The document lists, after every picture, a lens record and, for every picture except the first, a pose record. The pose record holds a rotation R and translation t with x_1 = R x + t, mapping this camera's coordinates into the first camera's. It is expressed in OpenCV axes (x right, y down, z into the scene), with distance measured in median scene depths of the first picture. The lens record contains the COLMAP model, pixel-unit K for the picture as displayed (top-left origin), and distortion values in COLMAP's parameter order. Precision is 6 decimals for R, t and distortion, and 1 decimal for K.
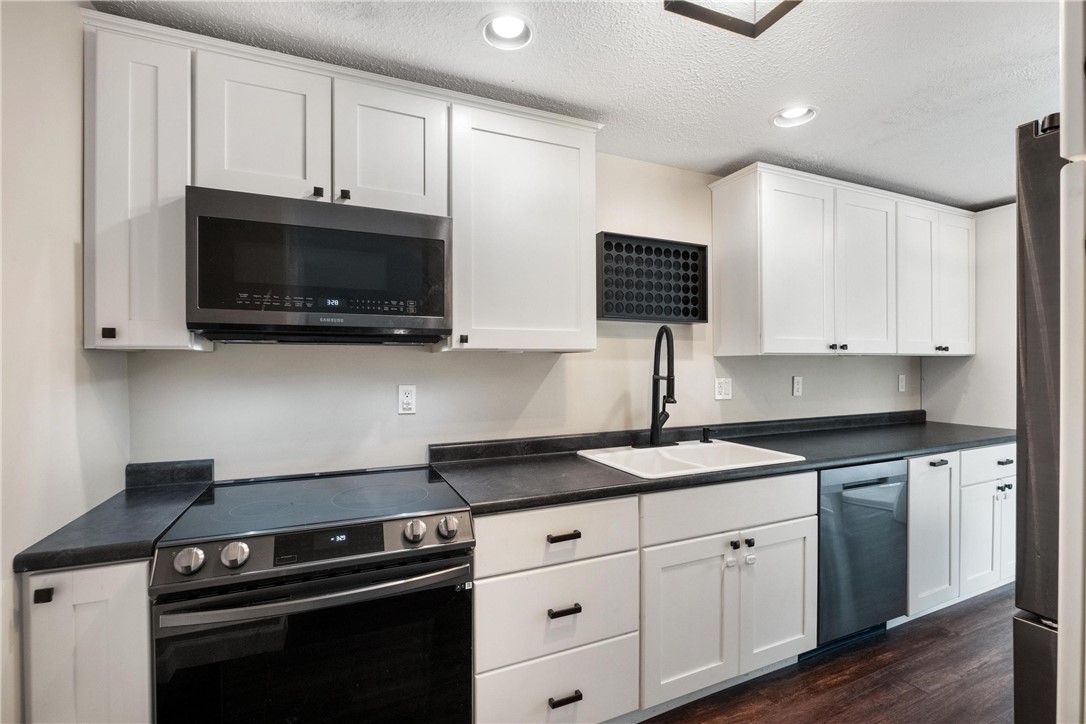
lens RADIAL K [[480.9, 0, 536.6], [0, 480.9, 365.6], [0, 0, 1]] dist [-0.010609, 0.000620]
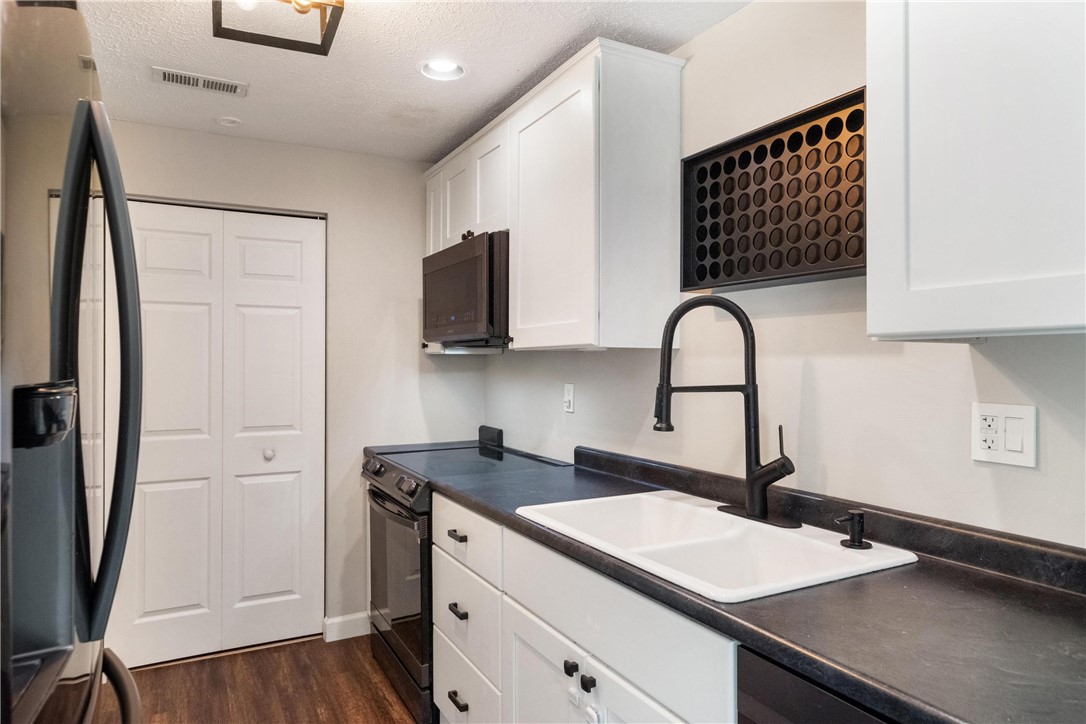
lens RADIAL K [[680.8, 0, 551.2], [0, 680.8, 356.6], [0, 0, 1]] dist [0.009504, 0.001296]
pose [[0.096959, -0.008604, -0.995251, 1.008591], [-0.007482, 0.999928, -0.009373, -0.002526], [0.995260, 0.008356, 0.096887, 0.716481]]
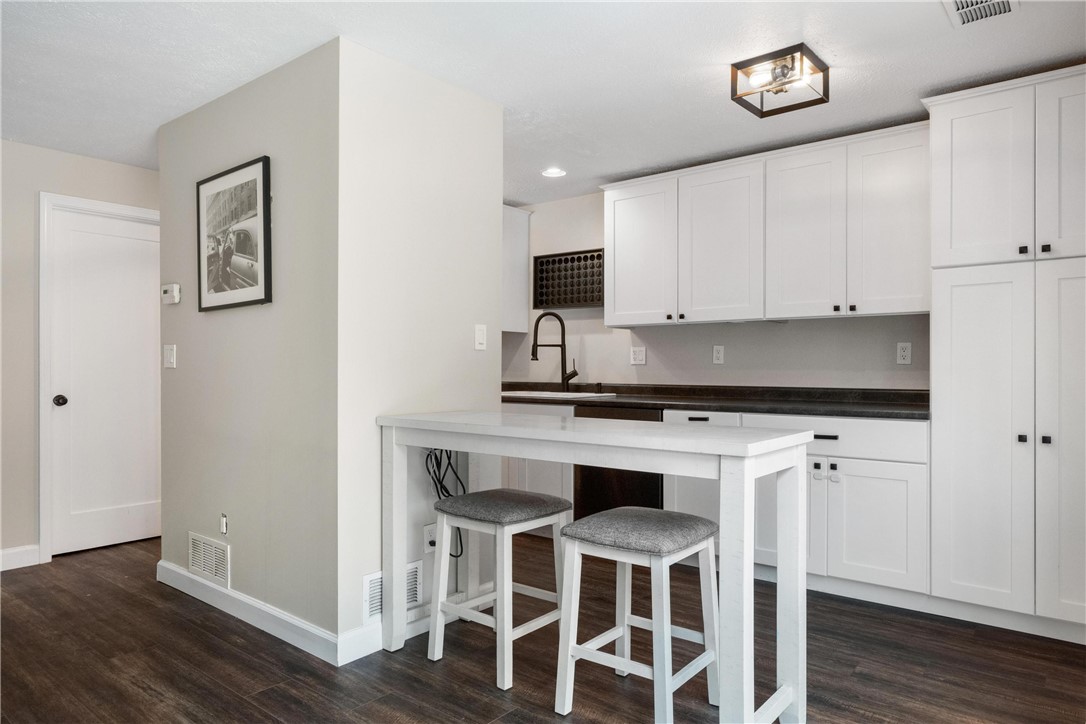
lens RADIAL K [[680.8, 0, 540.1], [0, 680.8, 362.9], [0, 0, 1]] dist [0.009504, 0.001296]
pose [[0.459270, -0.003632, -0.888289, 2.133922], [-0.008358, 0.999930, -0.008410, 0.097171], [0.888257, 0.011287, 0.459208, -0.033759]]
